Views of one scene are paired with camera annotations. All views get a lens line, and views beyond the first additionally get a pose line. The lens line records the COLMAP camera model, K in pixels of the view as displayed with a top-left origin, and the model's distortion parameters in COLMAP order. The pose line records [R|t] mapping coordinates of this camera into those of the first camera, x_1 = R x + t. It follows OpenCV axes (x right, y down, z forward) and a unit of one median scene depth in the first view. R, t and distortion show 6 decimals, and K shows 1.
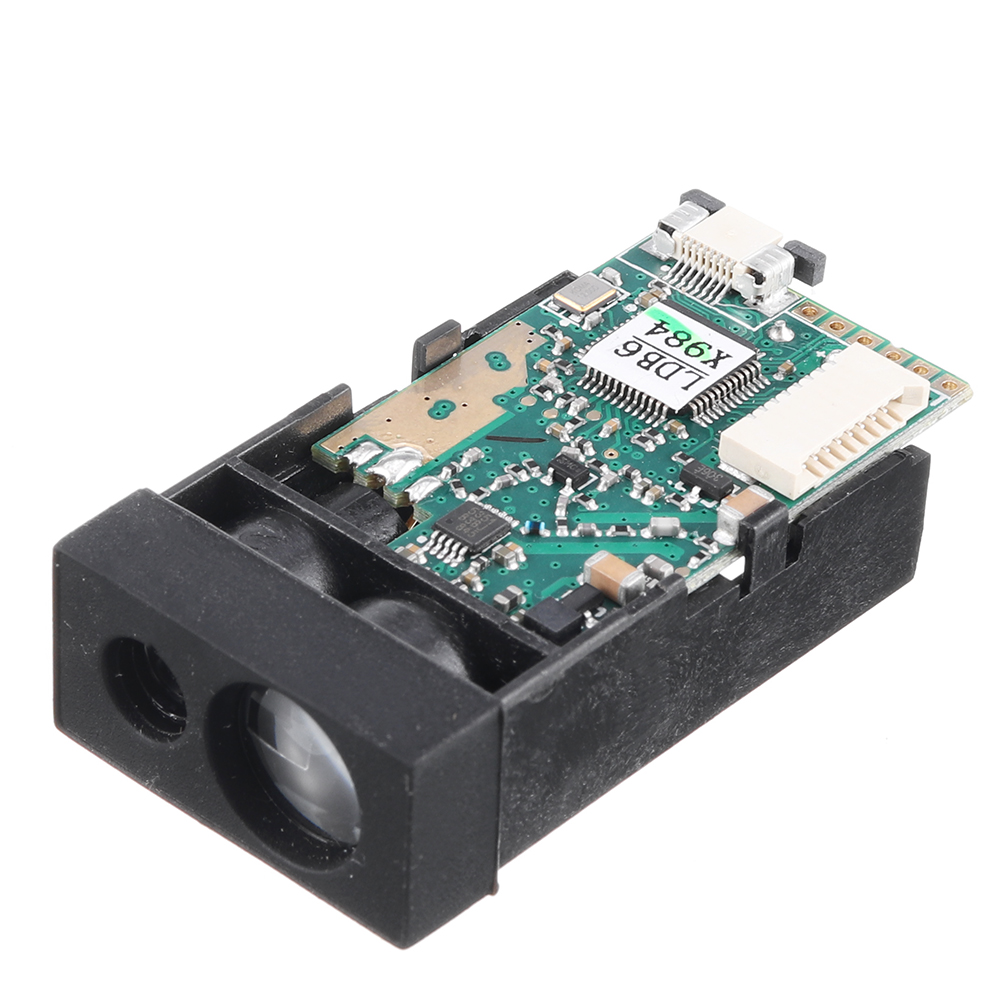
lens RADIAL K [[5401.7, 0, 500.0], [0, 5401.7, 500.0], [0, 0, 1]] dist [0.093684, 1.894248]
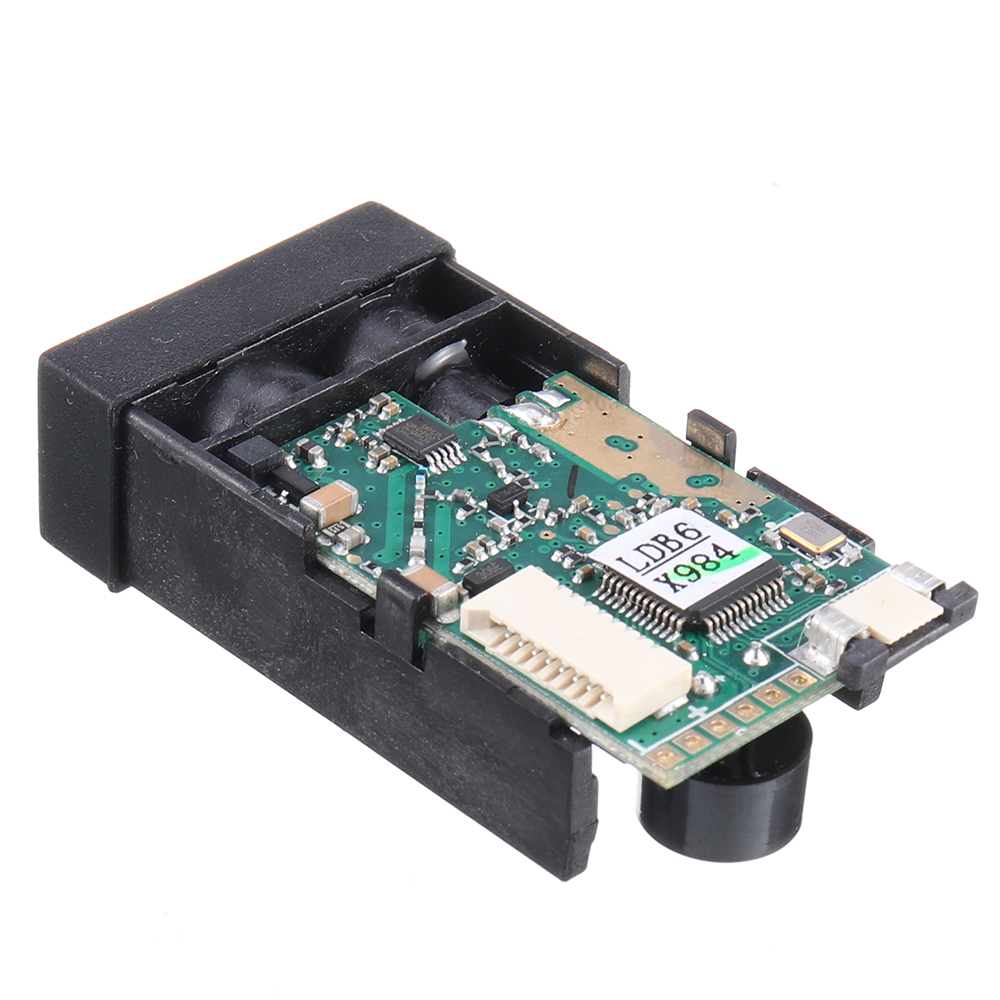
lens RADIAL K [[5401.7, 0, 500.0], [0, 5401.7, 500.0], [0, 0, 1]] dist [0.093684, 1.894248]
pose [[-0.069055, 0.537715, -0.840294, 0.861162], [-0.641449, 0.621172, 0.450210, -0.458763], [0.764052, 0.570095, 0.302021, 0.692792]]
